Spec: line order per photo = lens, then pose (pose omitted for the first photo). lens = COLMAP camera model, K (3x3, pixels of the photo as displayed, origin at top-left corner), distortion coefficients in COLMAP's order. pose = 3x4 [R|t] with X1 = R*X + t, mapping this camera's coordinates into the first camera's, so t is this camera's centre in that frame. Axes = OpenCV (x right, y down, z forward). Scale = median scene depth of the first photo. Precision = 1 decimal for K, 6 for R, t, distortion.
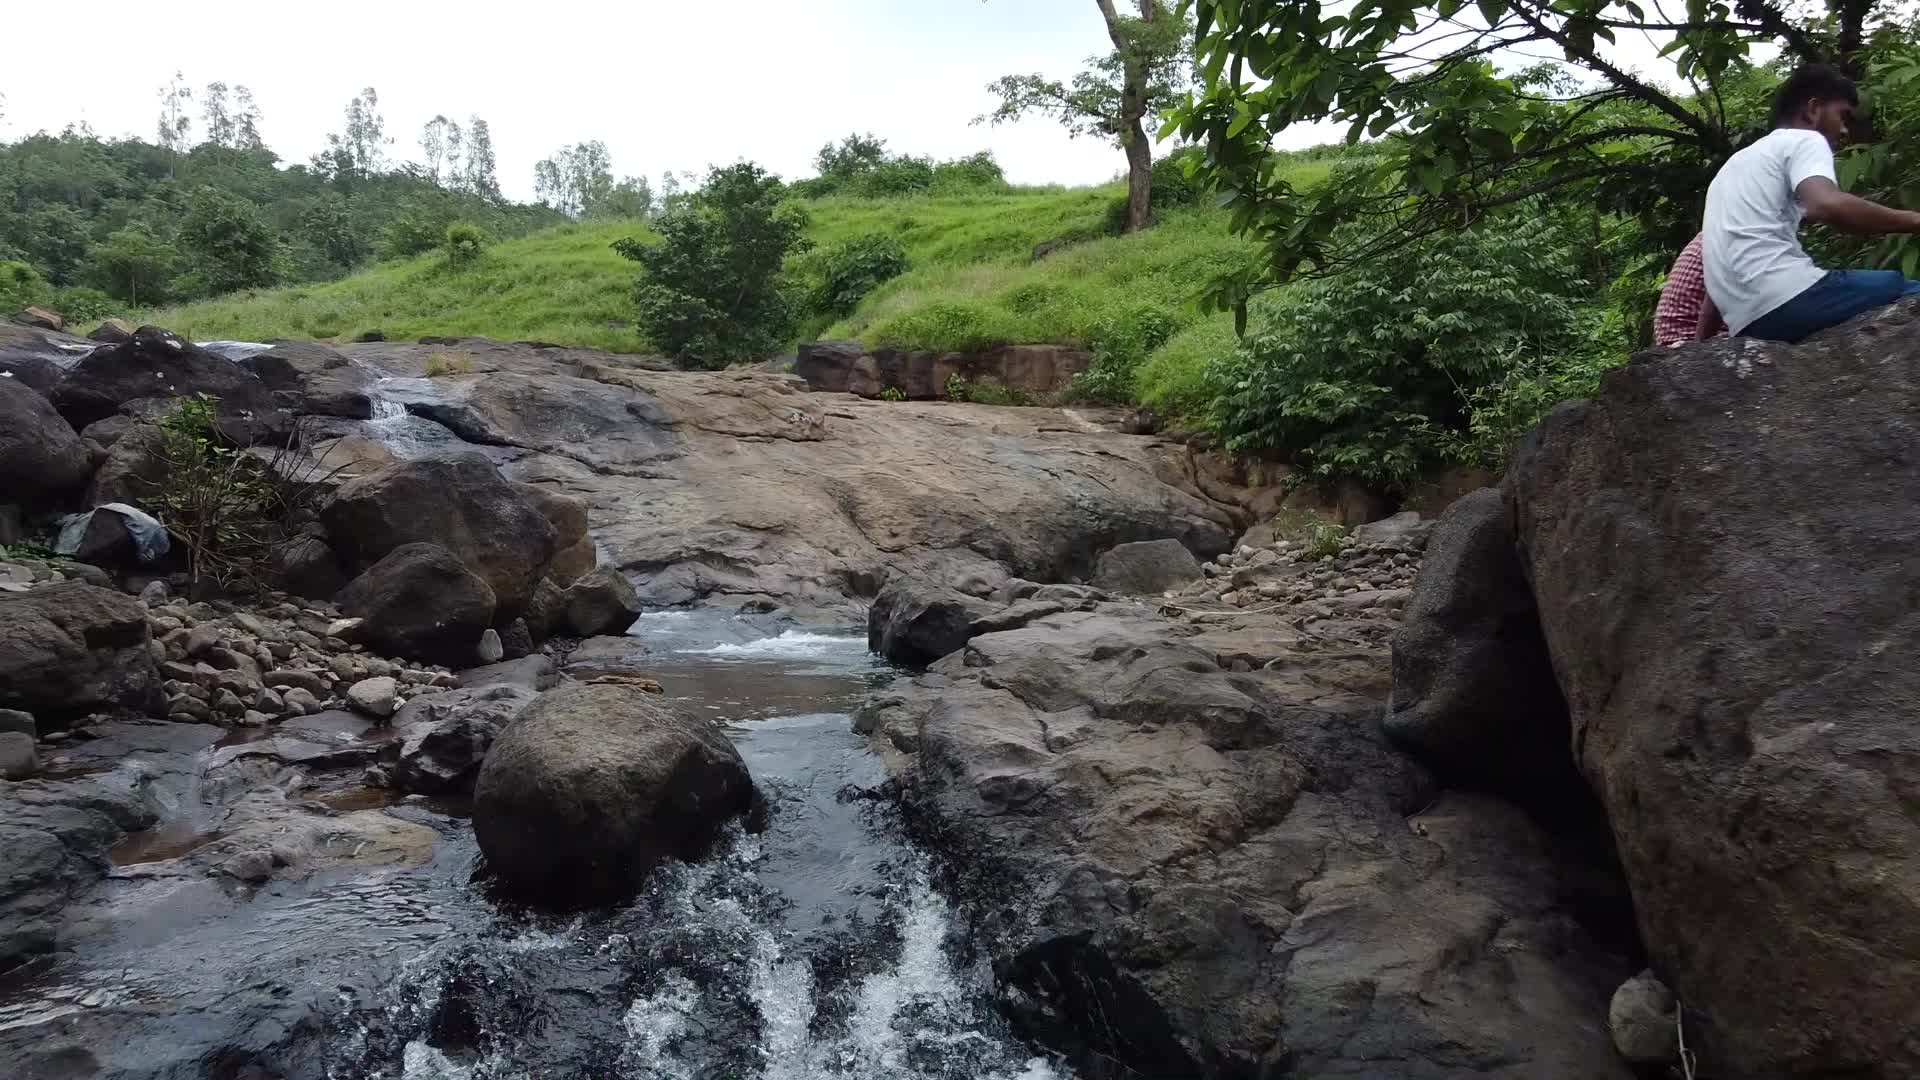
lens RADIAL K [[1560.3, 0, 960.0], [0, 1560.3, 540.0], [0, 0, 1]] dist [-0.021982, 0.078049]
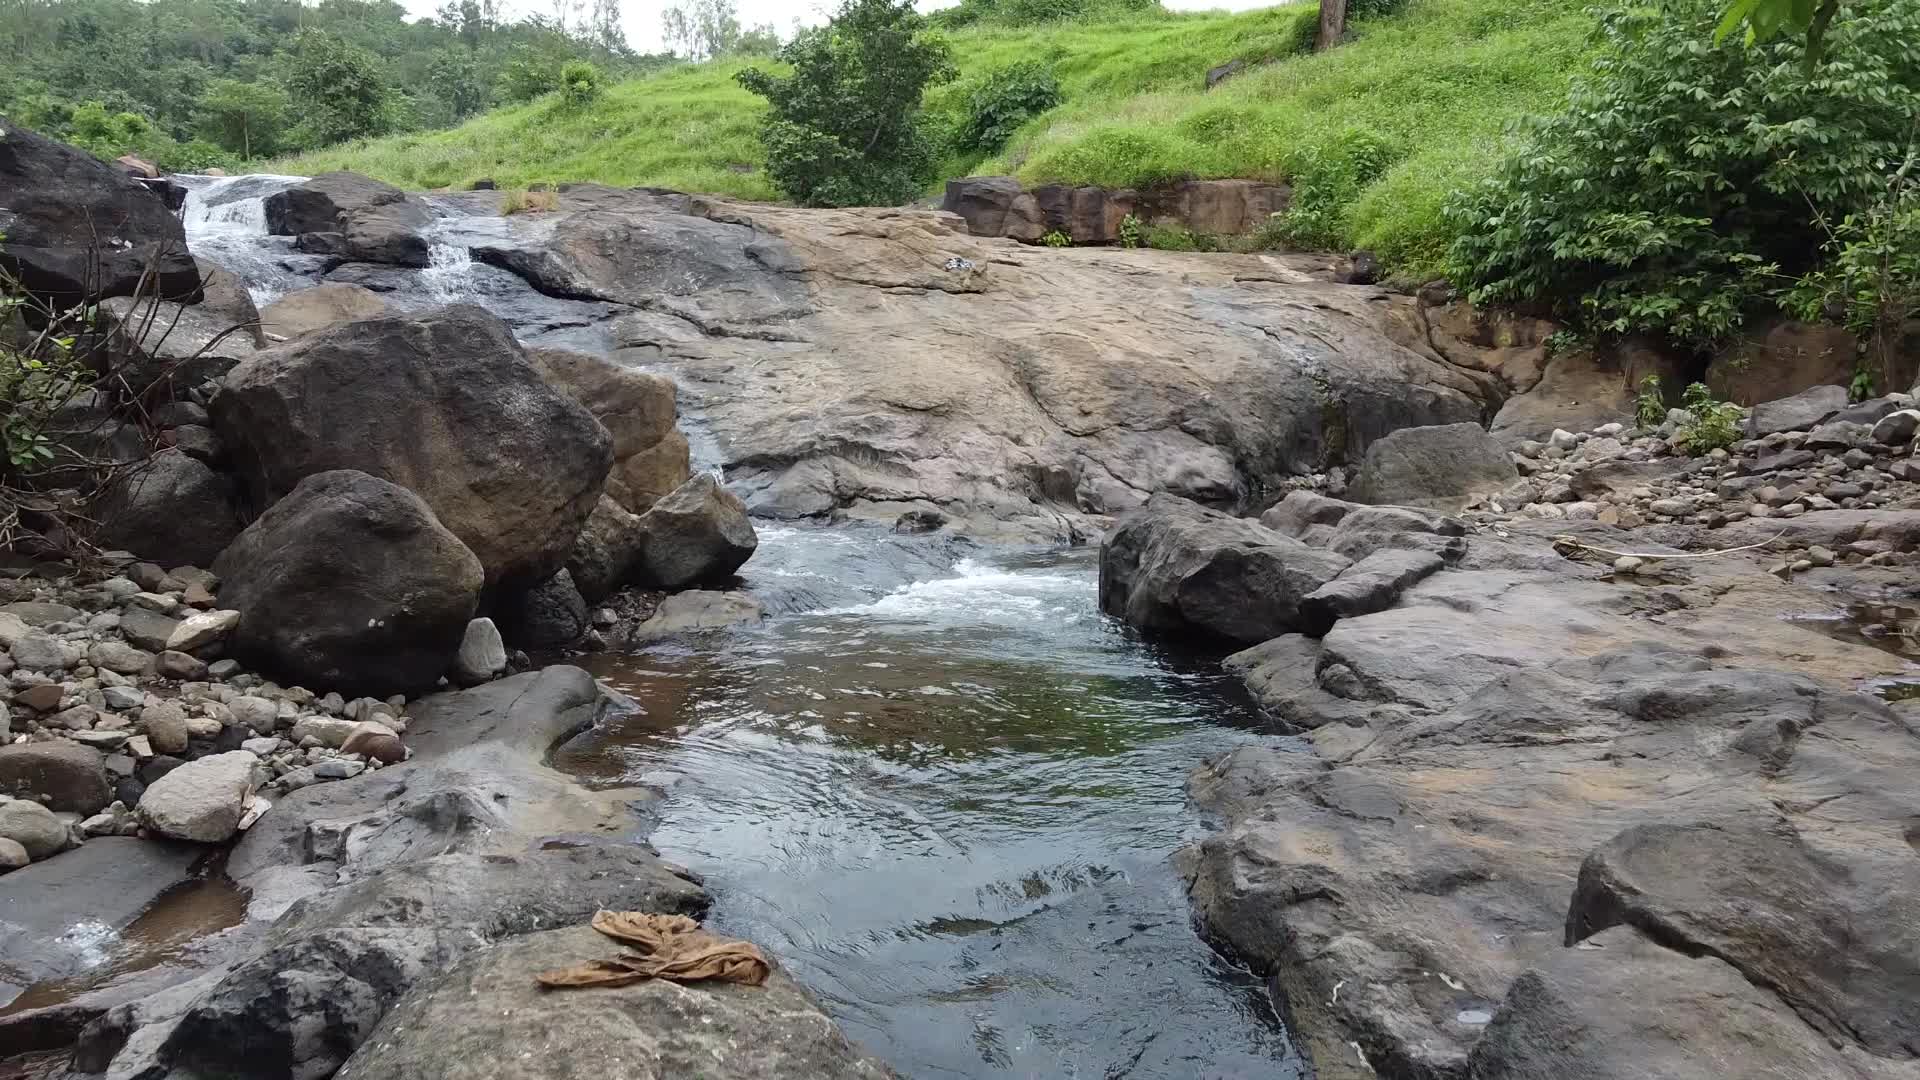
lens RADIAL K [[1560.3, 0, 960.0], [0, 1560.3, 540.0], [0, 0, 1]] dist [-0.021982, 0.078049]
pose [[0.996498, 0.007190, -0.083310, -0.029443], [0.000384, 0.995893, 0.090539, -0.008170], [0.083619, -0.090254, 0.992402, 0.164662]]
